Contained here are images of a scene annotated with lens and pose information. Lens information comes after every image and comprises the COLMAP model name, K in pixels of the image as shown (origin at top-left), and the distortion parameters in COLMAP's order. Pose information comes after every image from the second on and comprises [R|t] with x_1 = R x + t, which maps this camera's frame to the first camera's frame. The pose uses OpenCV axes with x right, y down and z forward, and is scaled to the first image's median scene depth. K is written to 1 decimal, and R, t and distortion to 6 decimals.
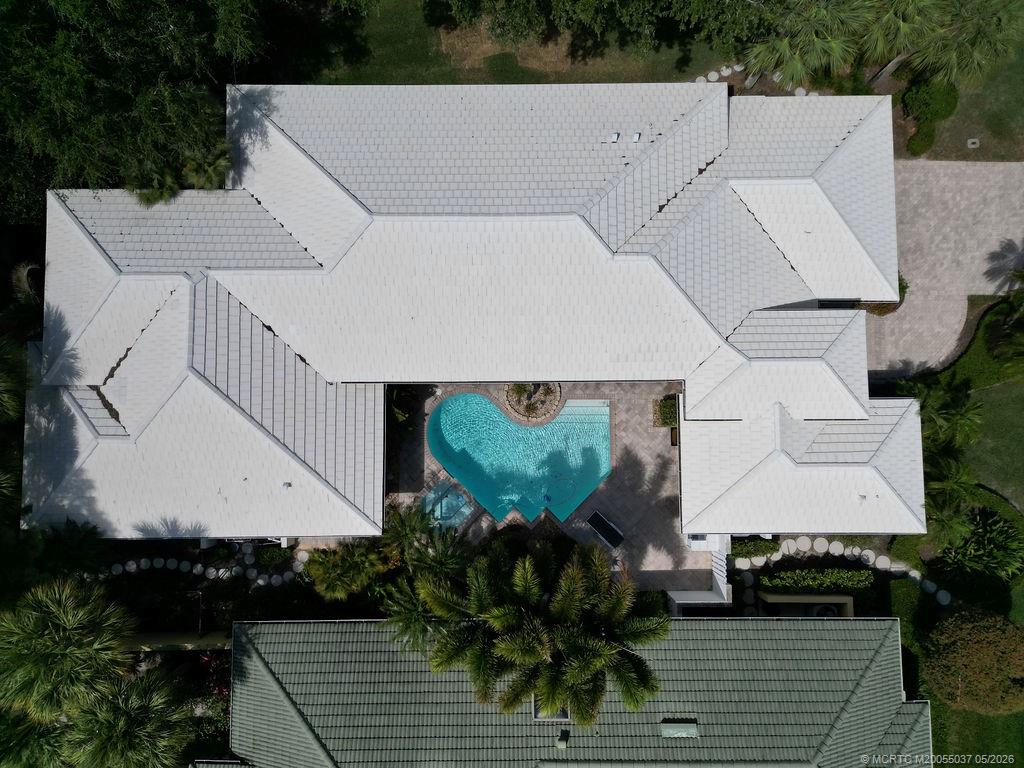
lens RADIAL K [[718.5, 0, 508.9], [0, 718.5, 385.1], [0, 0, 1]] dist [0.075397, -0.073557]
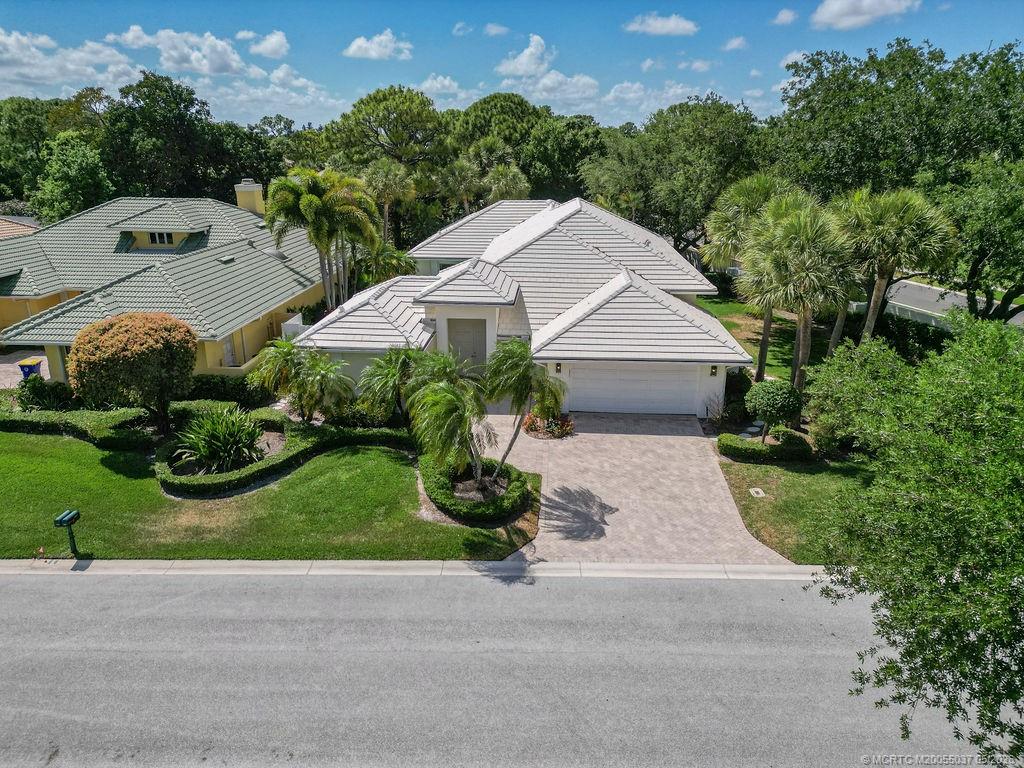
lens RADIAL K [[718.5, 0, 508.9], [0, 718.5, 385.1], [0, 0, 1]] dist [0.075397, -0.073557]
pose [[-0.073739, 0.321188, -0.944140, 1.503442], [-0.994769, 0.043413, 0.092462, -0.186556], [0.070686, 0.946020, 0.316307, 0.770793]]
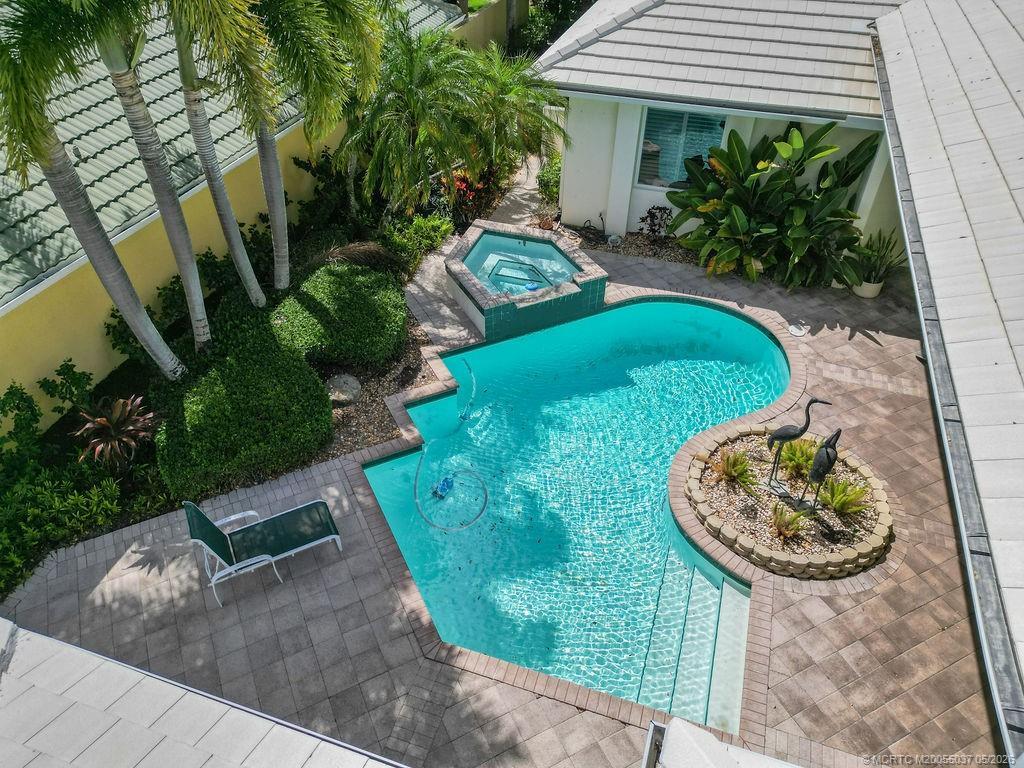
lens RADIAL K [[718.5, 0, 508.9], [0, 718.5, 385.1], [0, 0, 1]] dist [0.075397, -0.073557]
pose [[-0.320772, 0.603359, -0.730112, 0.297525], [-0.945239, -0.154900, 0.287280, 0.044847], [0.060239, 0.782281, 0.620006, 0.864298]]
